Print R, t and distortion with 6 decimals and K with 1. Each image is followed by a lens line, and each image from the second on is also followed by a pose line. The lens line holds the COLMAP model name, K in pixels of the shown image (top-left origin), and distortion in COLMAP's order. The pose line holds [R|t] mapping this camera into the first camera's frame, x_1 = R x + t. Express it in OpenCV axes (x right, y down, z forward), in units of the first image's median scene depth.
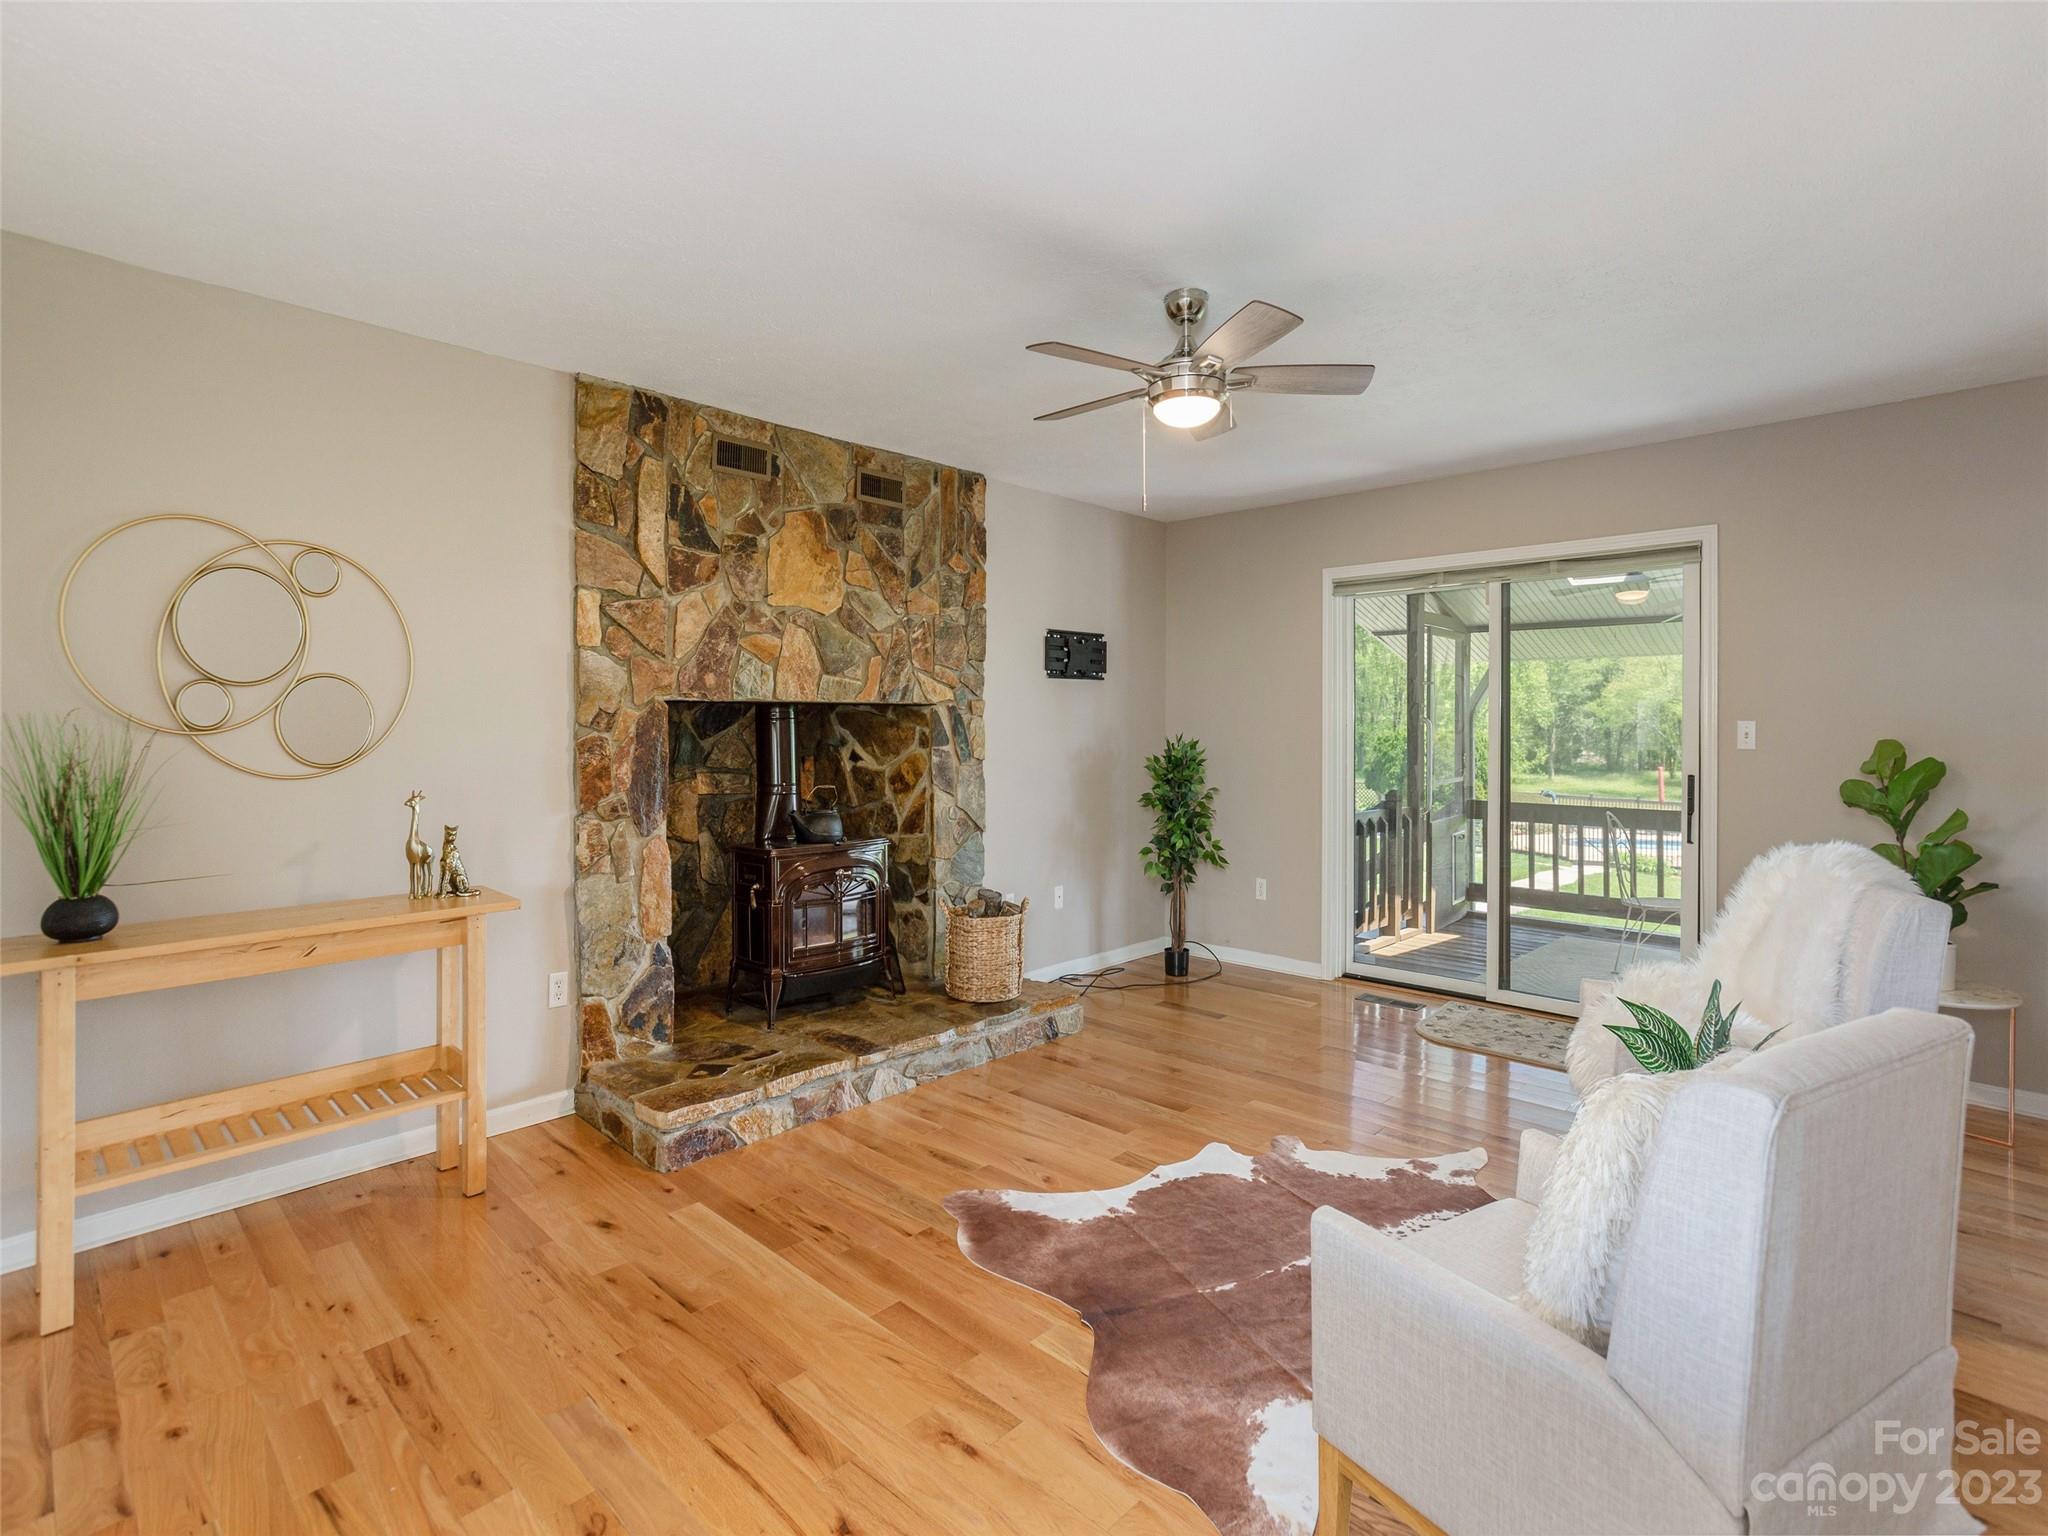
lens RADIAL K [[998.7, 0, 1021.4], [0, 998.7, 754.6], [0, 0, 1]] dist [-0.025403, 0.000134]
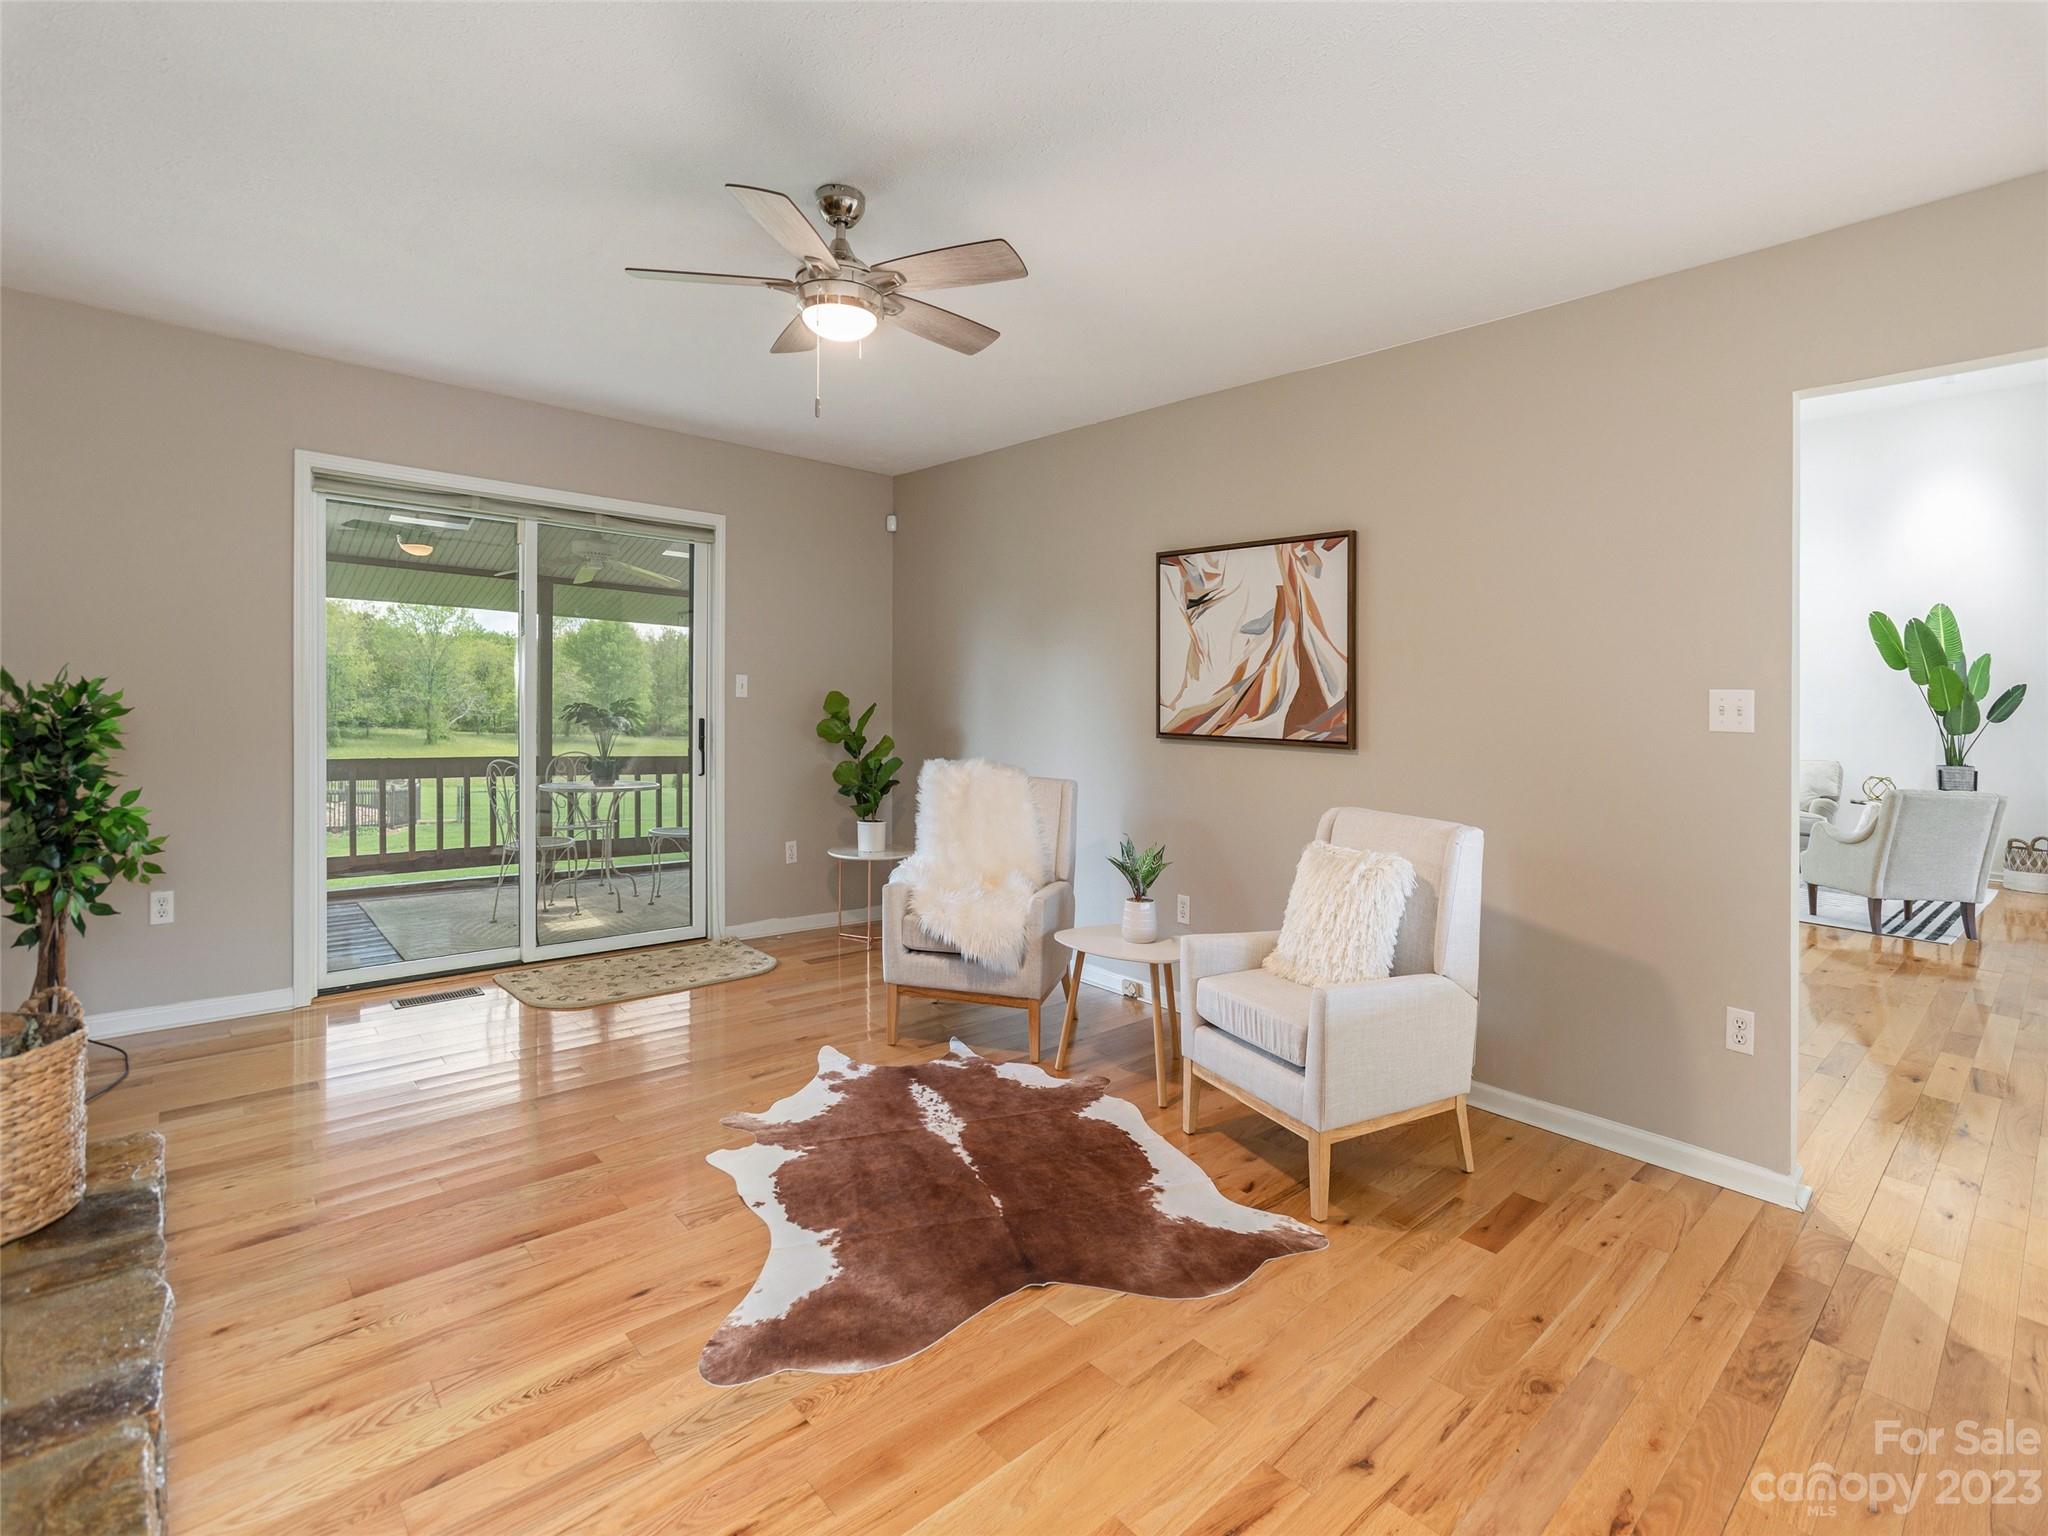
lens RADIAL K [[998.7, 0, 1010.5], [0, 998.7, 725.2], [0, 0, 1]] dist [-0.025403, 0.000134]
pose [[0.052518, -0.019966, 0.998420, -0.686347], [0.001448, 0.999801, 0.019917, 0.005174], [-0.998619, 0.000400, 0.052537, 0.754411]]
